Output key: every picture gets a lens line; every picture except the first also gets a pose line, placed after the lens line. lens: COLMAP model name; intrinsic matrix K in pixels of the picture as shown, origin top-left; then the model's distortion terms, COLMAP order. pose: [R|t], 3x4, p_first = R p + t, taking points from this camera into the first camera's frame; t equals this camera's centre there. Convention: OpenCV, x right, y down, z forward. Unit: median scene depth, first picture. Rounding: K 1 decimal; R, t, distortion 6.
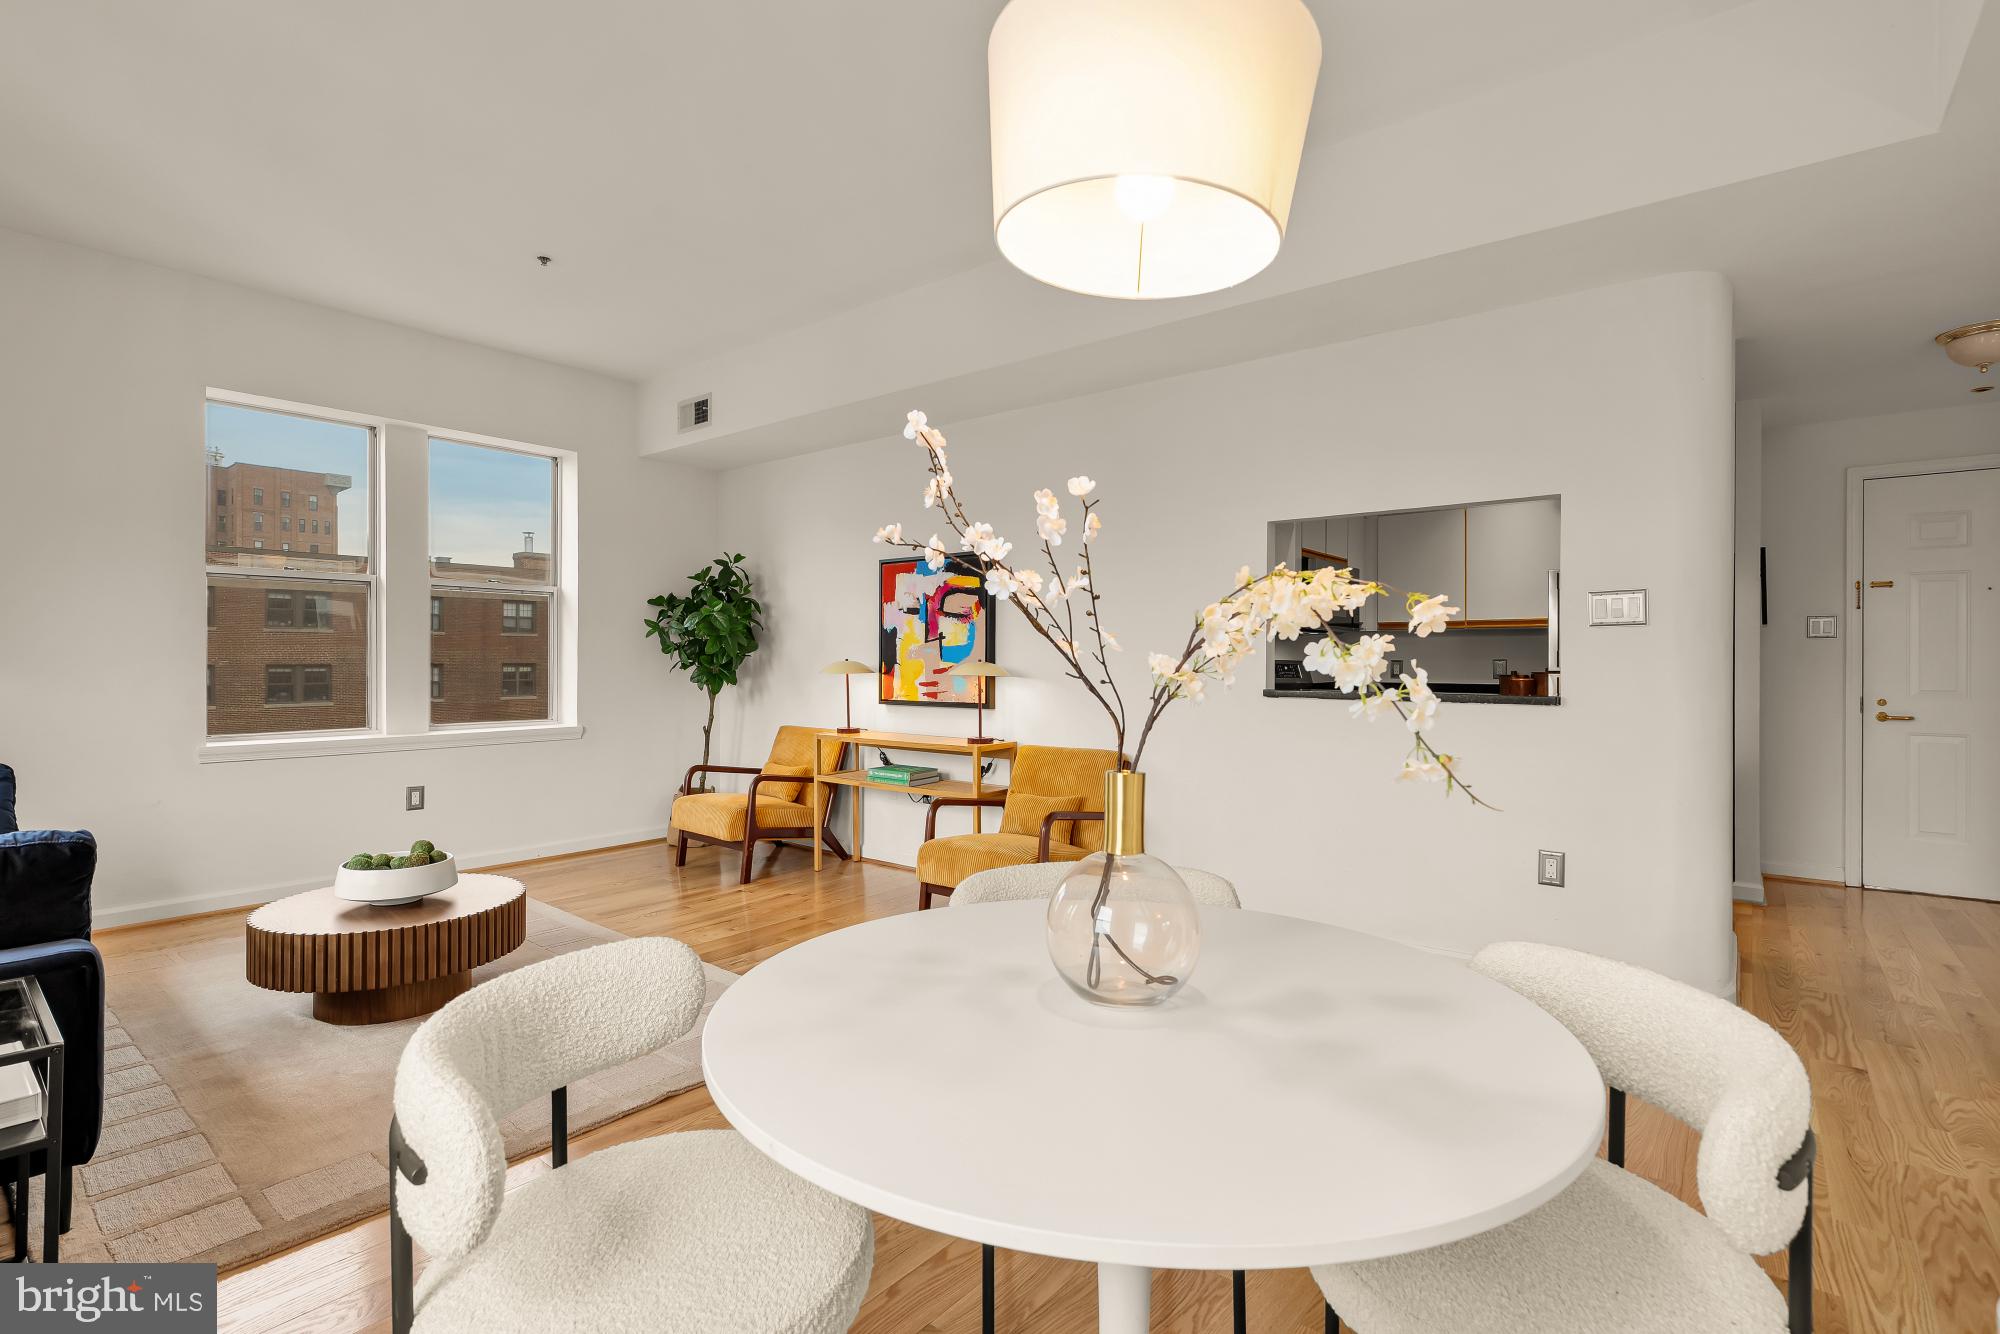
lens RADIAL K [[914.0, 0, 967.9], [0, 914.0, 665.1], [0, 0, 1]] dist [-0.005108, 0.001368]
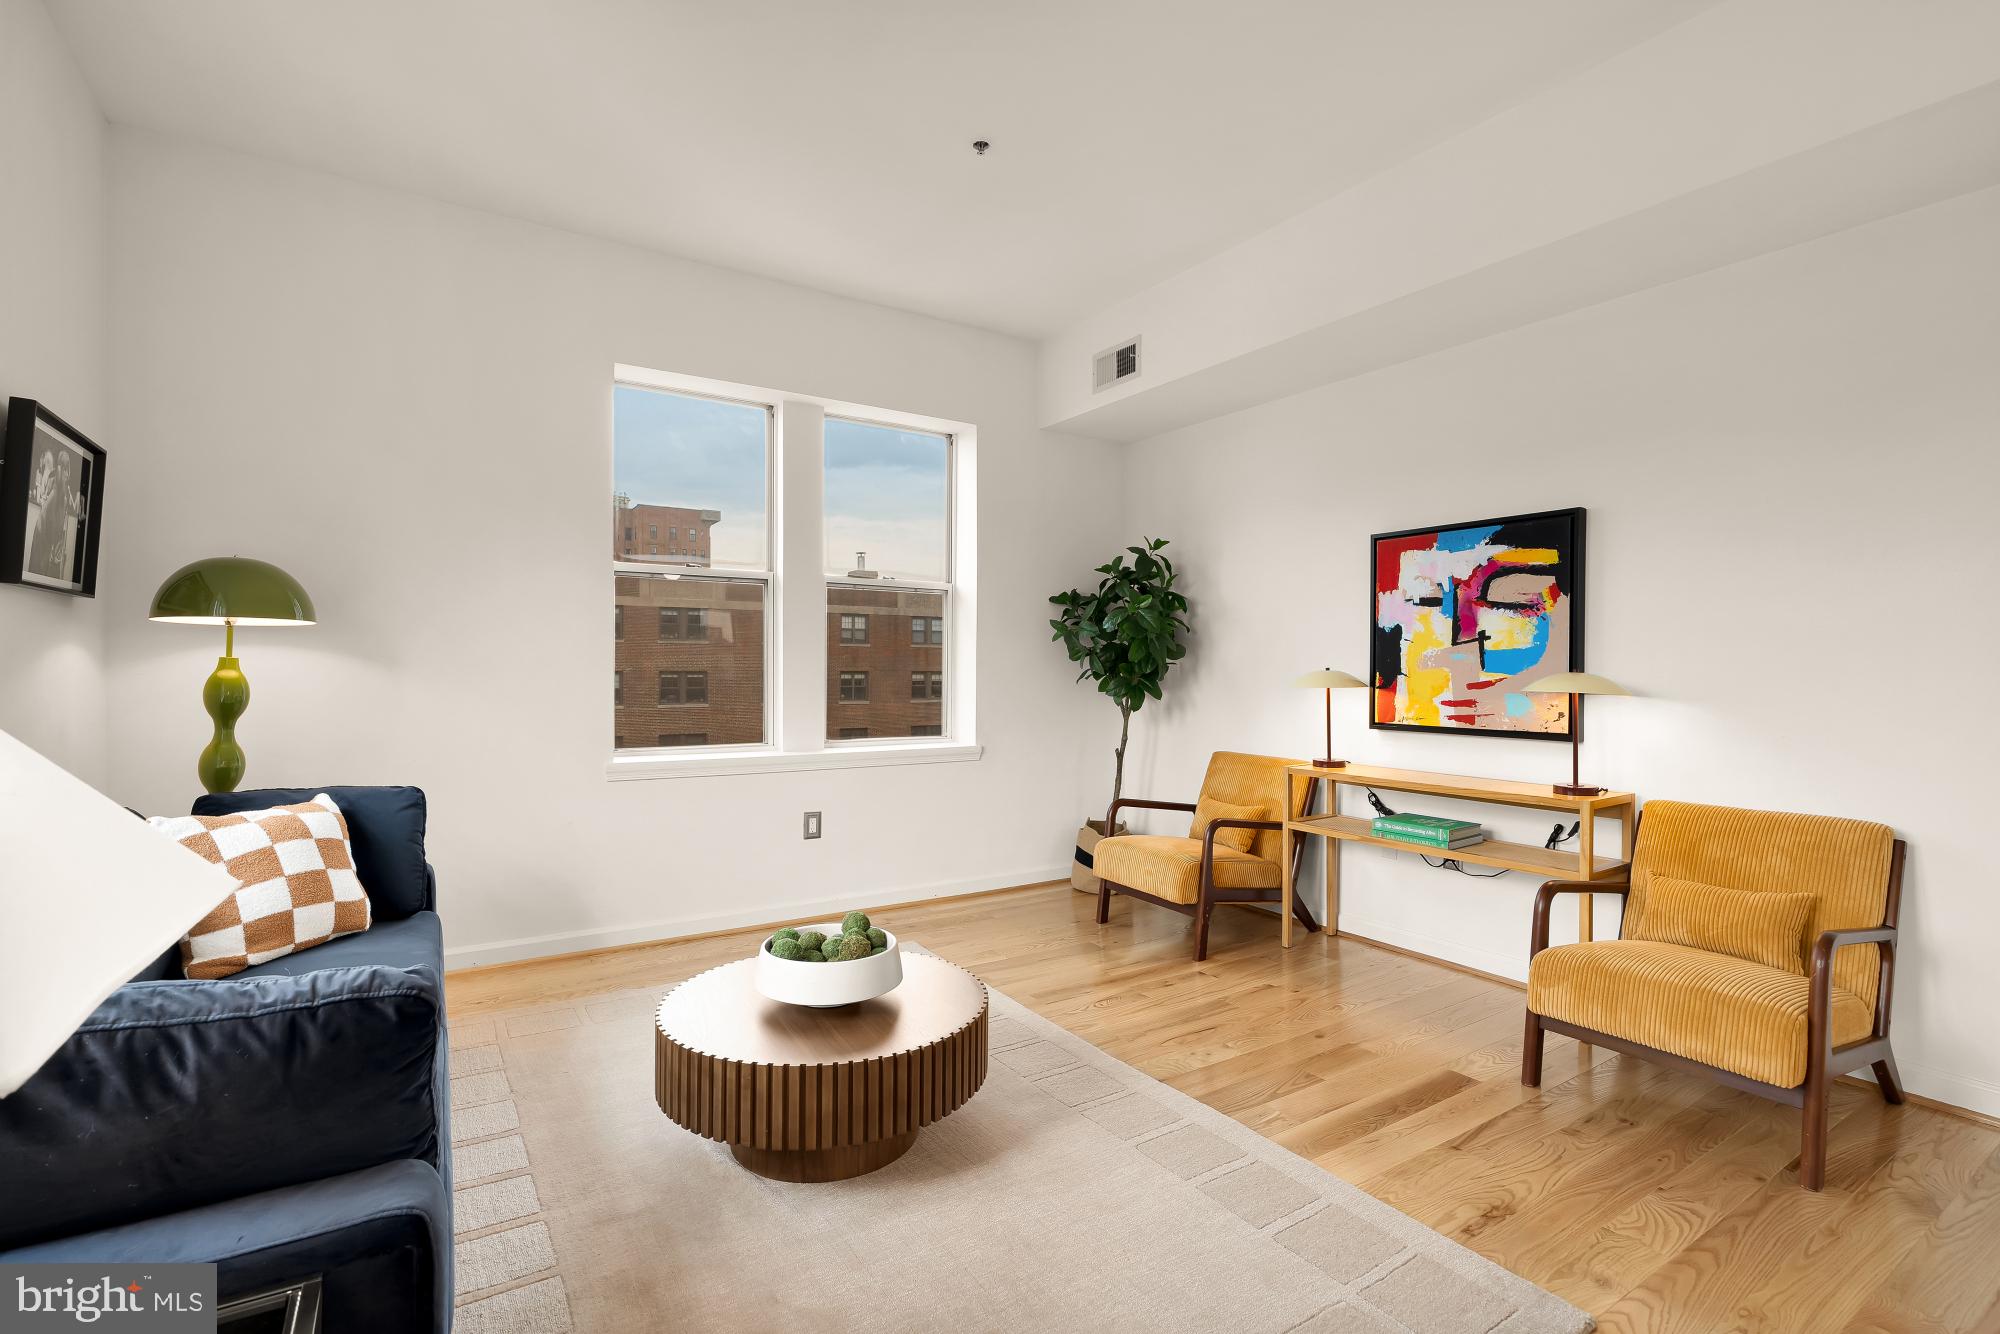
lens RADIAL K [[914.0, 0, 1000.9], [0, 914.0, 681.9], [0, 0, 1]] dist [-0.005108, 0.001368]
pose [[0.955906, 0.007527, -0.293577, -0.173541], [-0.005025, 0.999944, 0.009275, -0.000786], [0.293631, -0.007390, 0.955890, 0.211912]]
